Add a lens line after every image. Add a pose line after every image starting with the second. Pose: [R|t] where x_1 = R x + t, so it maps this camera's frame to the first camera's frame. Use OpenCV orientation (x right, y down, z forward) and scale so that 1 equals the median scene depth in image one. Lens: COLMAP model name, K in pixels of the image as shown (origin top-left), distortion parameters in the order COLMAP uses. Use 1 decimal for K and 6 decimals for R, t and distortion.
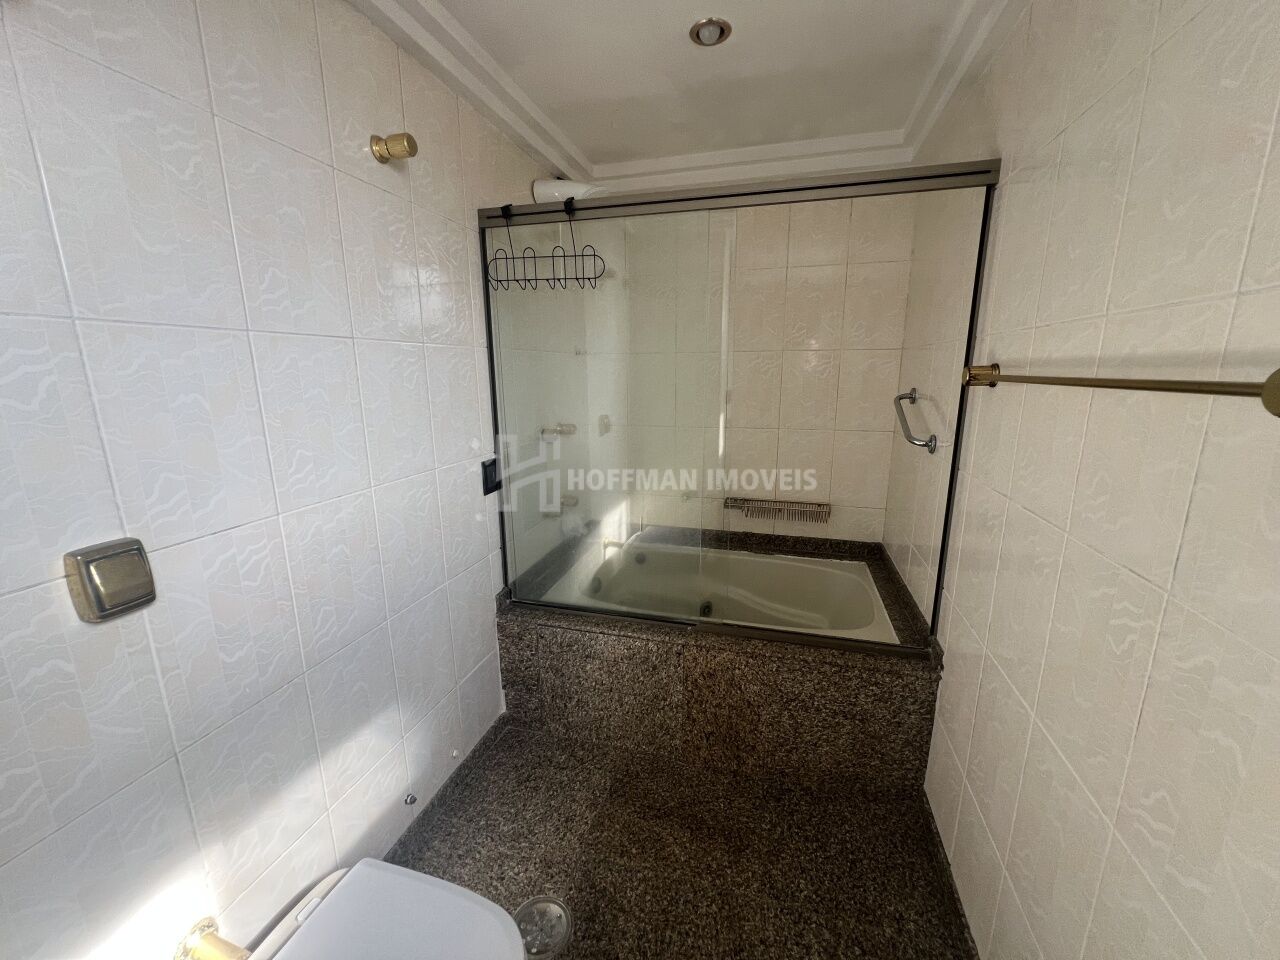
lens RADIAL K [[509.3, 0, 641.1], [0, 509.3, 480.7], [0, 0, 1]] dist [-0.002554, -0.000074]
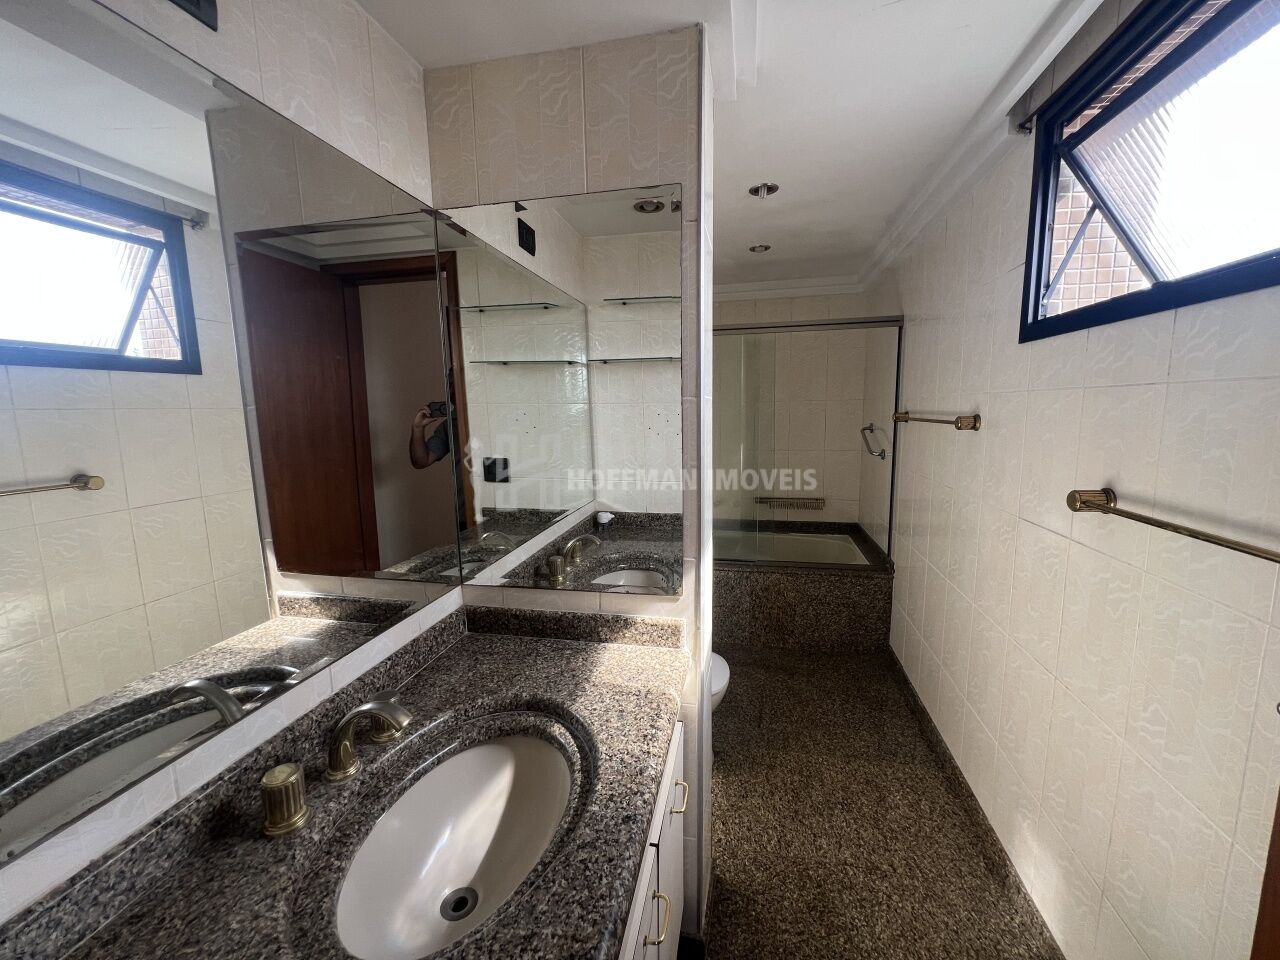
lens RADIAL K [[509.3, 0, 640.5], [0, 509.3, 480.3], [0, 0, 1]] dist [-0.002554, -0.000074]
pose [[0.998409, -0.020631, 0.052485, -0.380668], [0.024525, 0.996908, -0.074651, 0.134490], [-0.050783, 0.075819, 0.995828, -0.743850]]
